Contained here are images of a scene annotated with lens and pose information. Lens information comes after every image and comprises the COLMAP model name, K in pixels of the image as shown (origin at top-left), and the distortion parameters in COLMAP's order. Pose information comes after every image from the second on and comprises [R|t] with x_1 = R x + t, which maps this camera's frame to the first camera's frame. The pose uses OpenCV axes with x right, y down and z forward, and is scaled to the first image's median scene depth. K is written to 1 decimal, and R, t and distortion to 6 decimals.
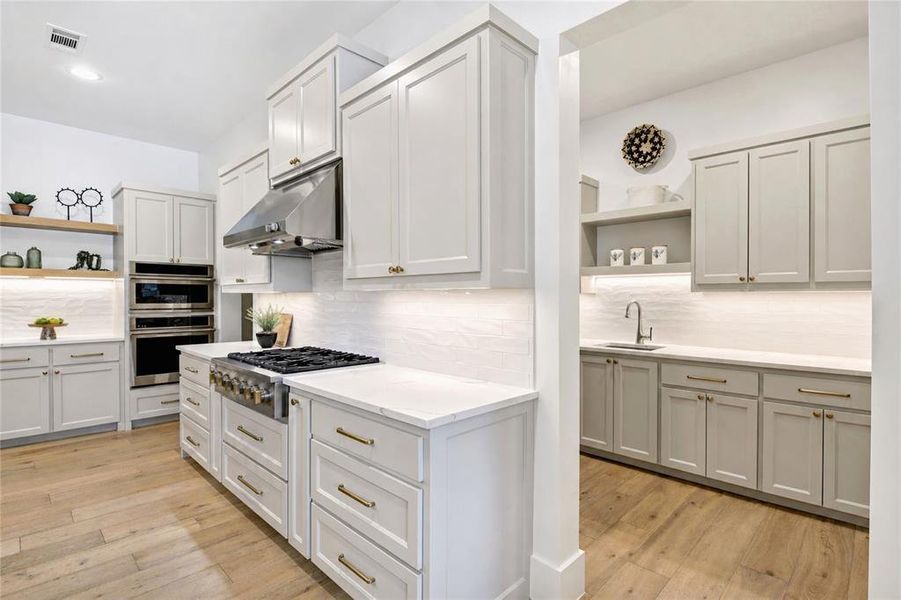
lens RADIAL K [[433.4, 0, 451.6], [0, 433.4, 301.8], [0, 0, 1]] dist [-0.005347, -0.001885]
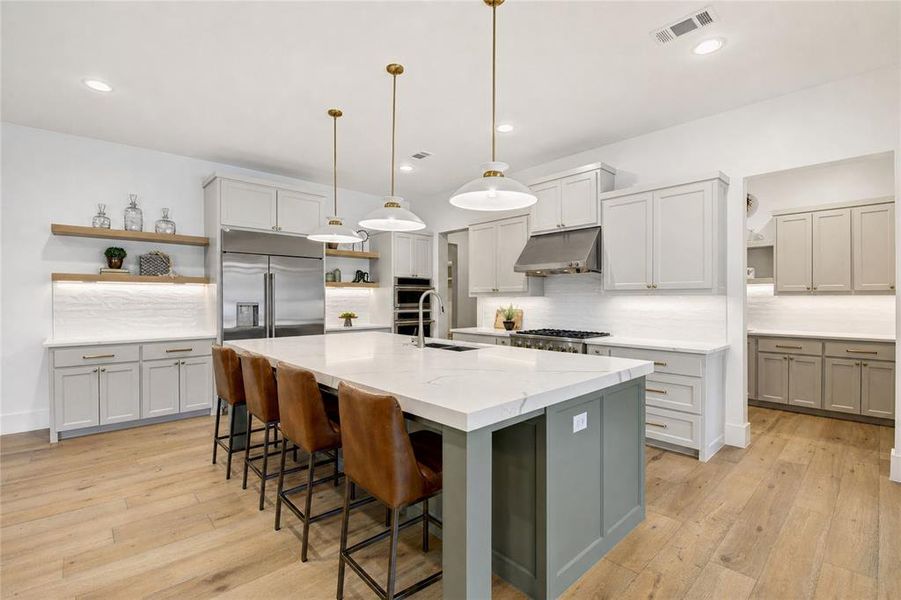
lens RADIAL K [[390.7, 0, 456.8], [0, 390.7, 301.7], [0, 0, 1]] dist [-0.016200, -0.001454]
pose [[0.998785, -0.002310, -0.049218, -0.548617], [0.002266, 0.999997, -0.000949, -0.001954], [0.049220, 0.000836, 0.998788, -0.500681]]
